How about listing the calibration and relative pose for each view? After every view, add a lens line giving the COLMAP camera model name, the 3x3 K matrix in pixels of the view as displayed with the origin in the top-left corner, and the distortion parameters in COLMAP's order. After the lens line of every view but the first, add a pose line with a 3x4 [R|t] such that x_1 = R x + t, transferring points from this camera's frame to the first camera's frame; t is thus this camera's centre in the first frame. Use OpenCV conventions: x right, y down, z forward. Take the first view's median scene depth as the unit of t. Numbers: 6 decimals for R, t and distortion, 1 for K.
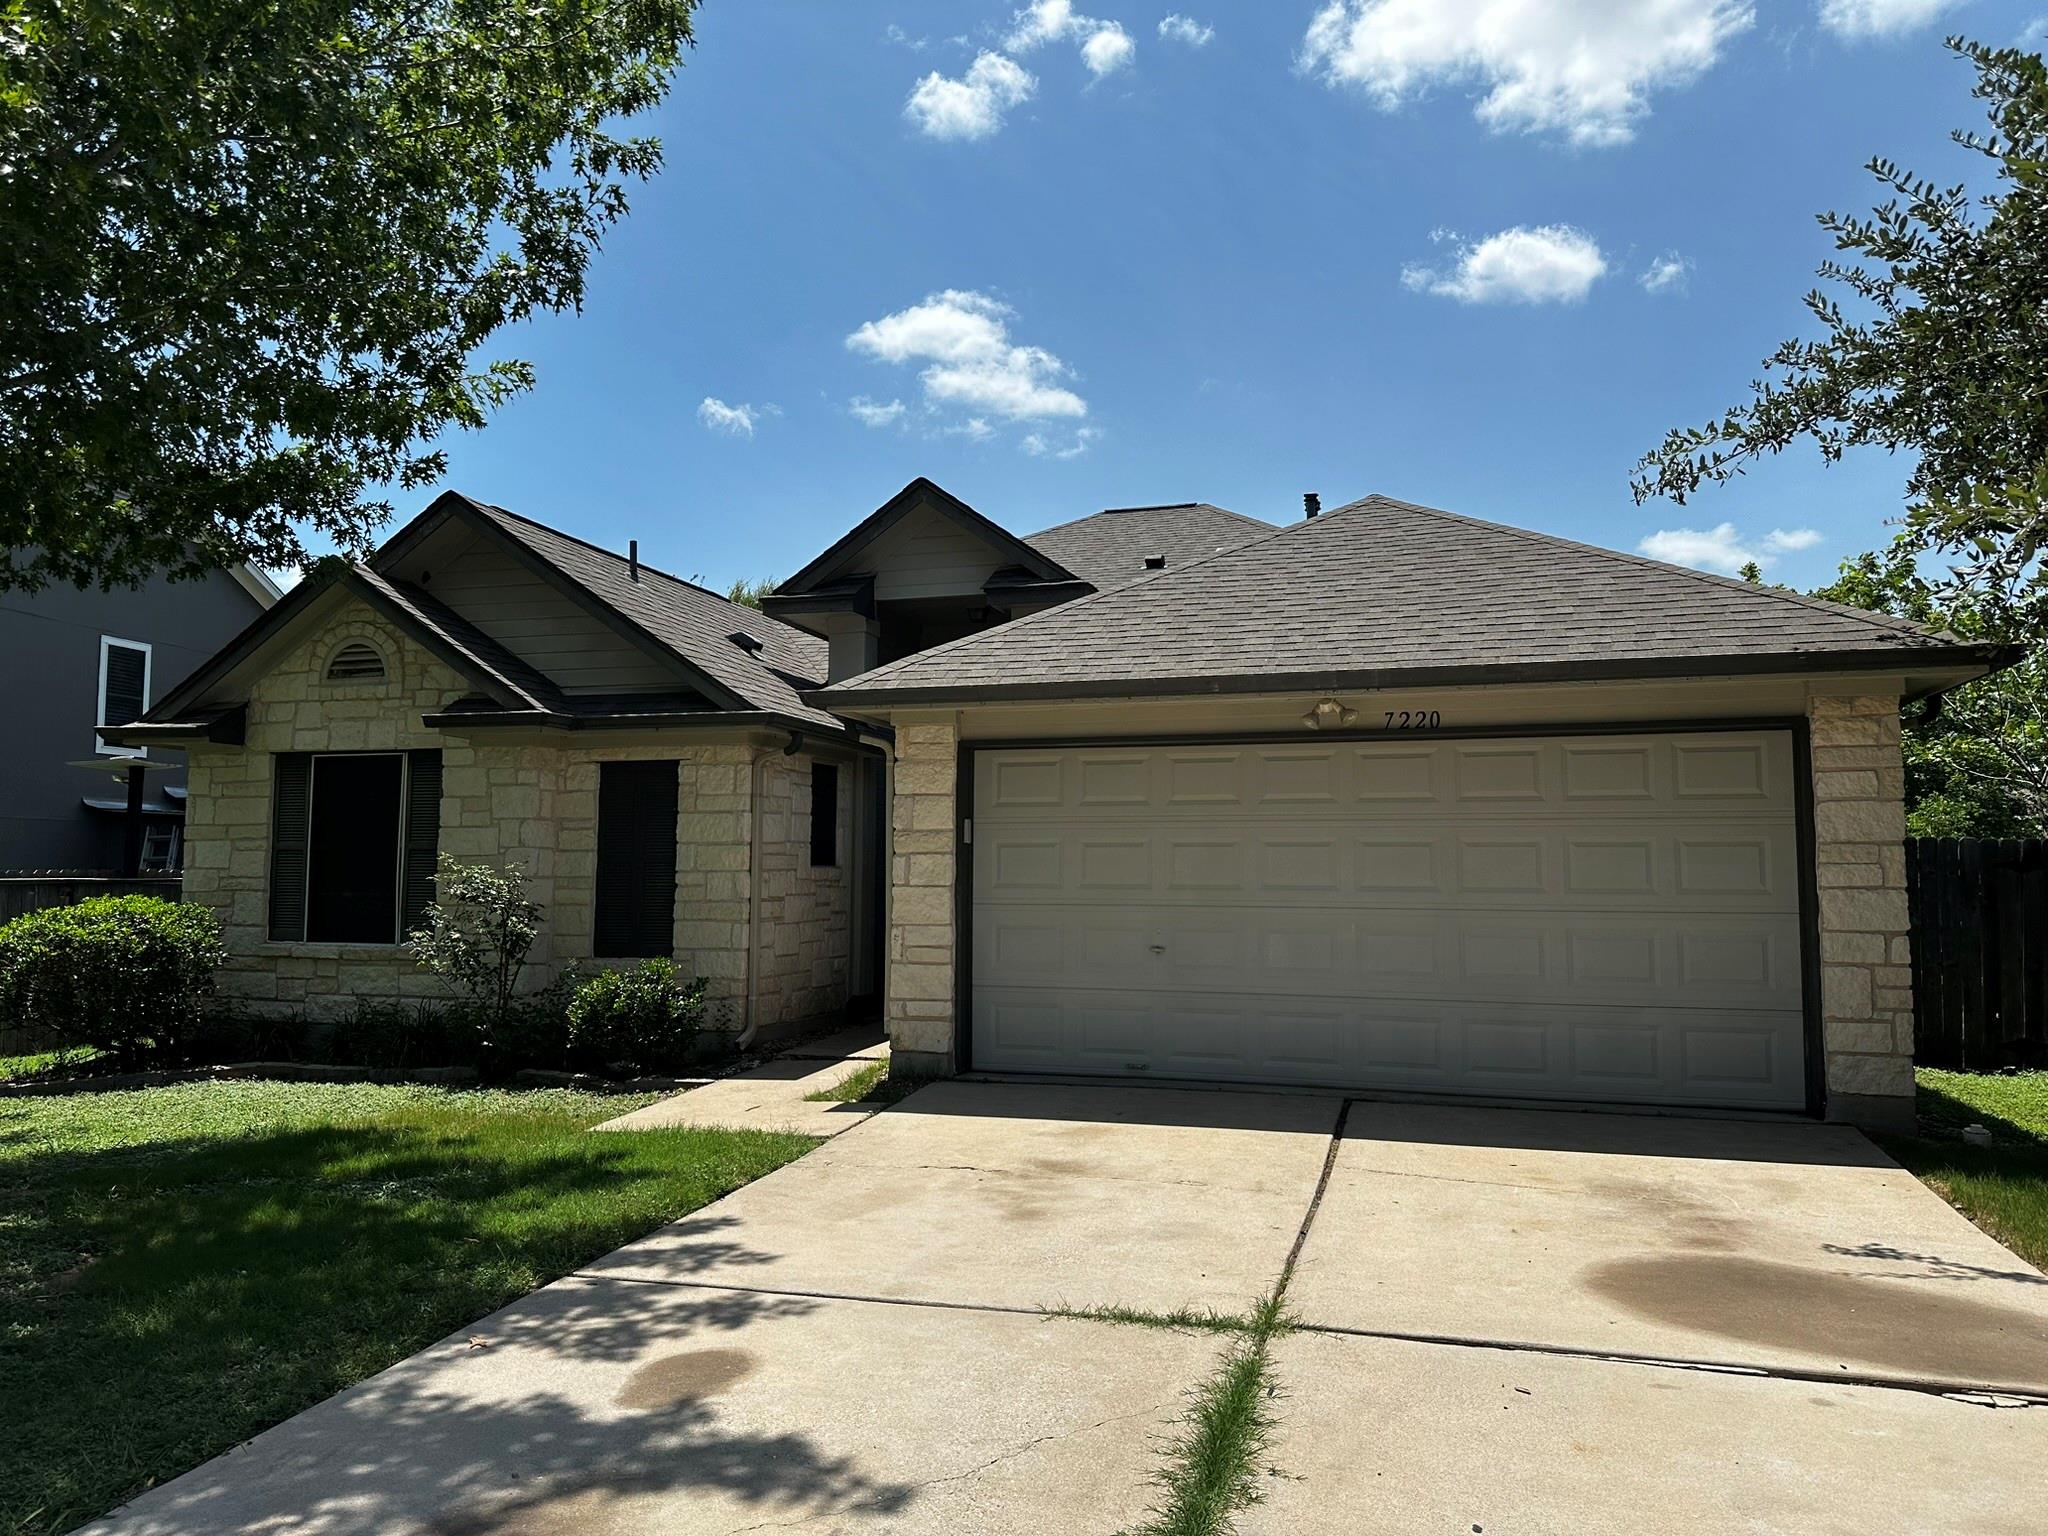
lens RADIAL K [[1443.0, 0, 1027.0], [0, 1443.0, 760.3], [0, 0, 1]] dist [0.037933, -0.010197]
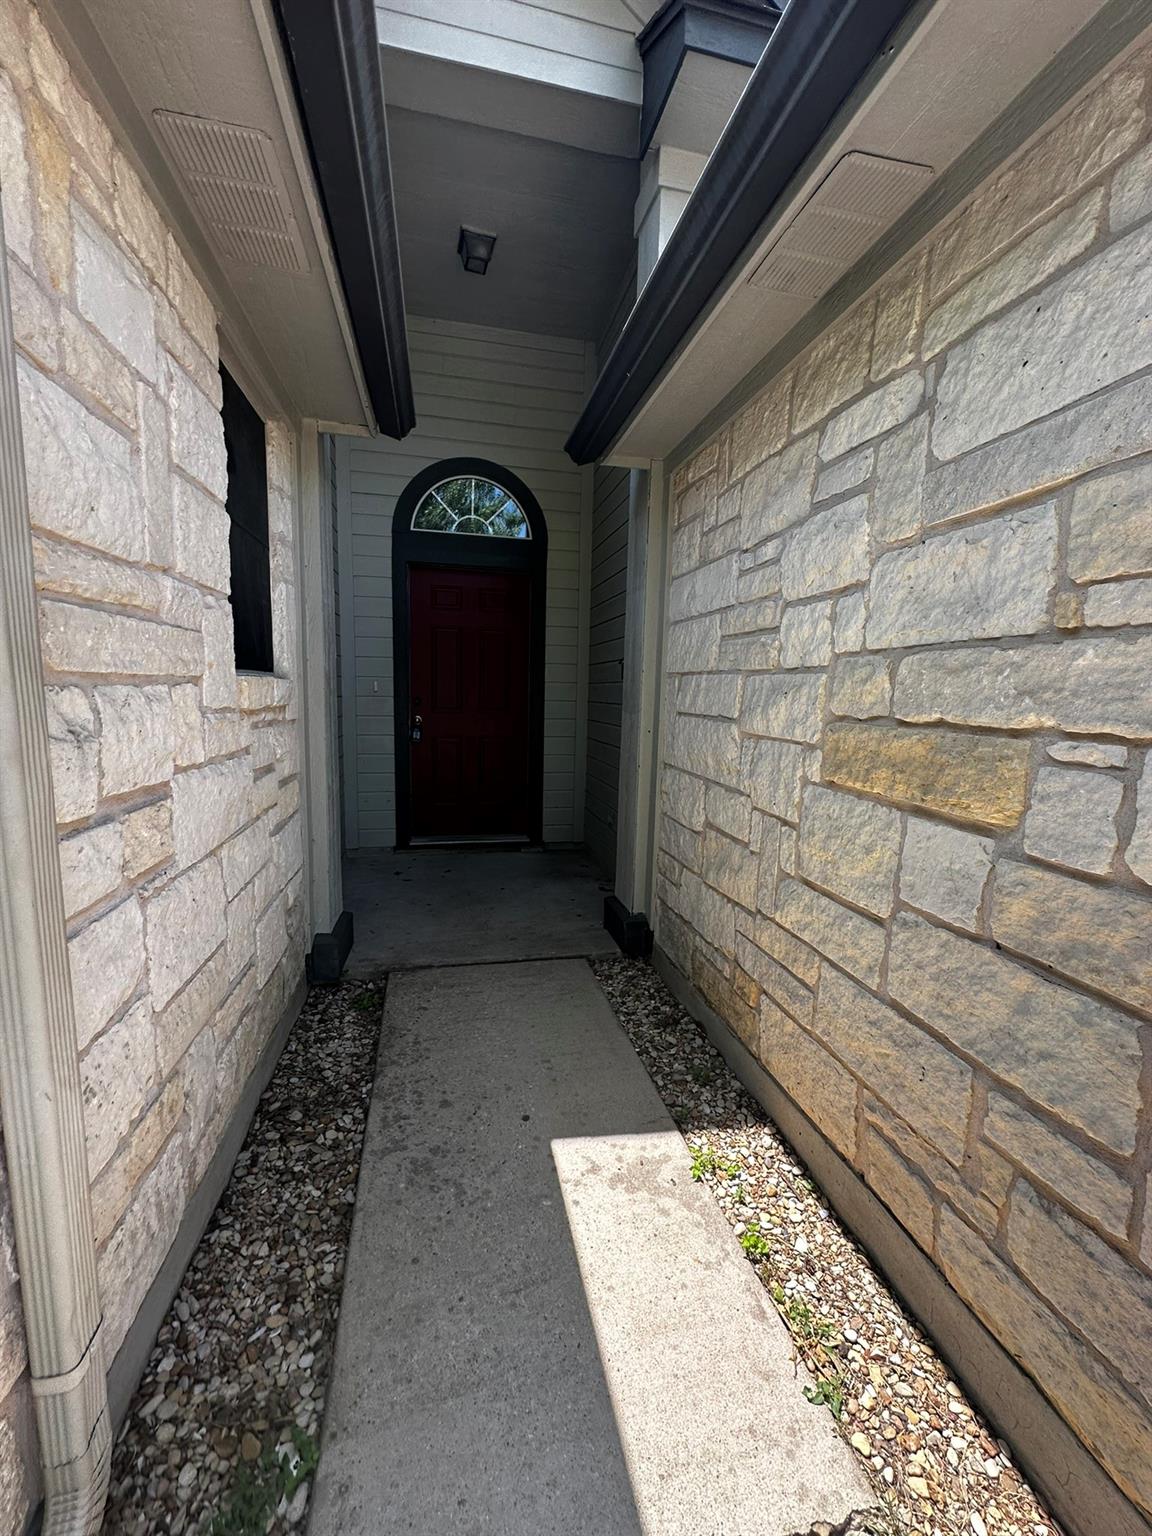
lens RADIAL K [[610.1, 0, 575.9], [0, 610.1, 771.2], [0, 0, 1]] dist [-0.002871, 0.000816]
pose [[0.873451, -0.049610, 0.484379, -0.160652], [-0.054849, 0.978439, 0.199118, 0.067197], [-0.483814, -0.200488, 0.851897, 0.889308]]
